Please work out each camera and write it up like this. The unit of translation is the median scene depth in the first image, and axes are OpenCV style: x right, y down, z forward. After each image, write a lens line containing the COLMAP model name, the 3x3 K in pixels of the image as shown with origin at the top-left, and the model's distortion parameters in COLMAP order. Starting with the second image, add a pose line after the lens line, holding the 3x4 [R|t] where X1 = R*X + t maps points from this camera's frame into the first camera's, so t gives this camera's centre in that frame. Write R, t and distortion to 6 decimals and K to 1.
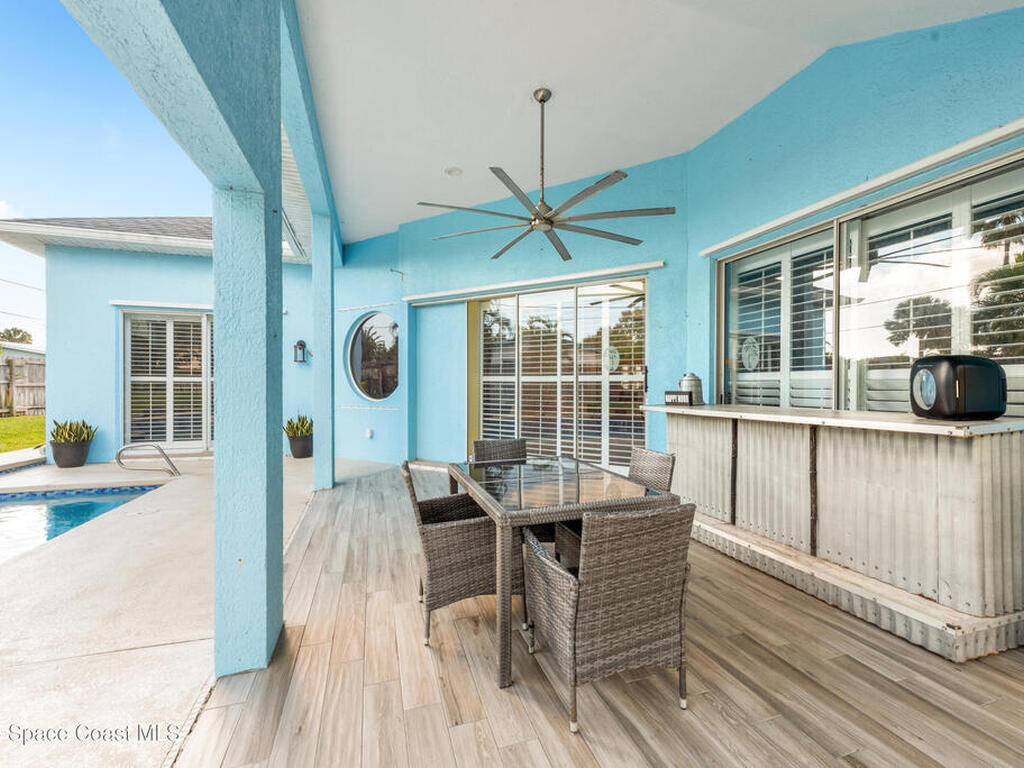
lens RADIAL K [[449.2, 0, 515.0], [0, 449.2, 384.9], [0, 0, 1]] dist [0.002012, -0.000132]
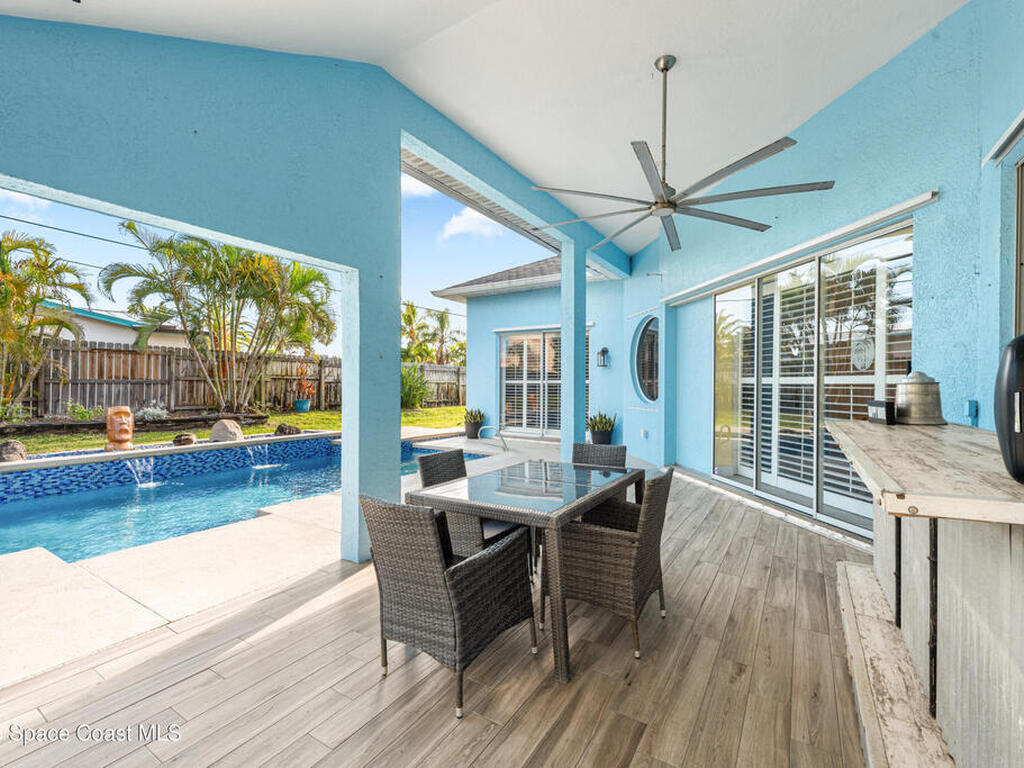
lens RADIAL K [[449.2, 0, 514.3], [0, 449.2, 383.8], [0, 0, 1]] dist [0.002012, -0.000132]
pose [[0.641996, -0.000780, -0.766707, 0.298823], [-0.002056, 0.999994, -0.002739, -0.003920], [0.766705, 0.003334, 0.641991, 0.110662]]
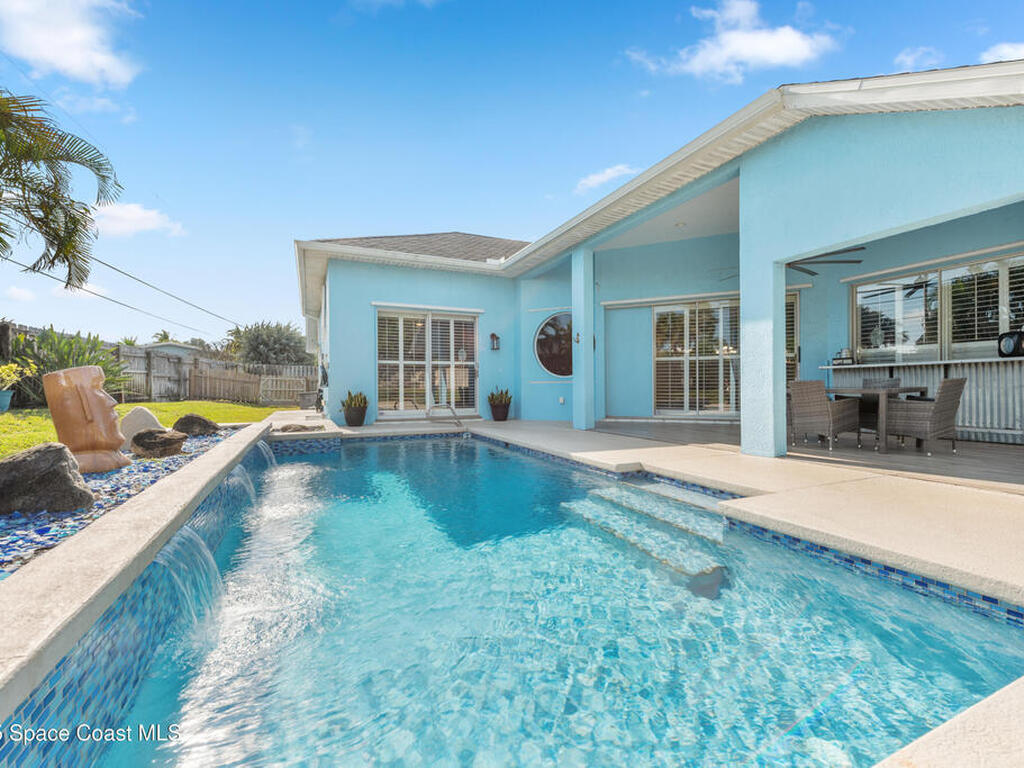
lens RADIAL K [[449.2, 0, 509.4], [0, 449.2, 389.3], [0, 0, 1]] dist [0.002012, -0.000132]
pose [[0.993178, -0.008686, 0.116288, -0.706138], [0.008210, 0.999956, 0.004567, 0.072908], [-0.116322, -0.003581, 0.993205, -0.385777]]
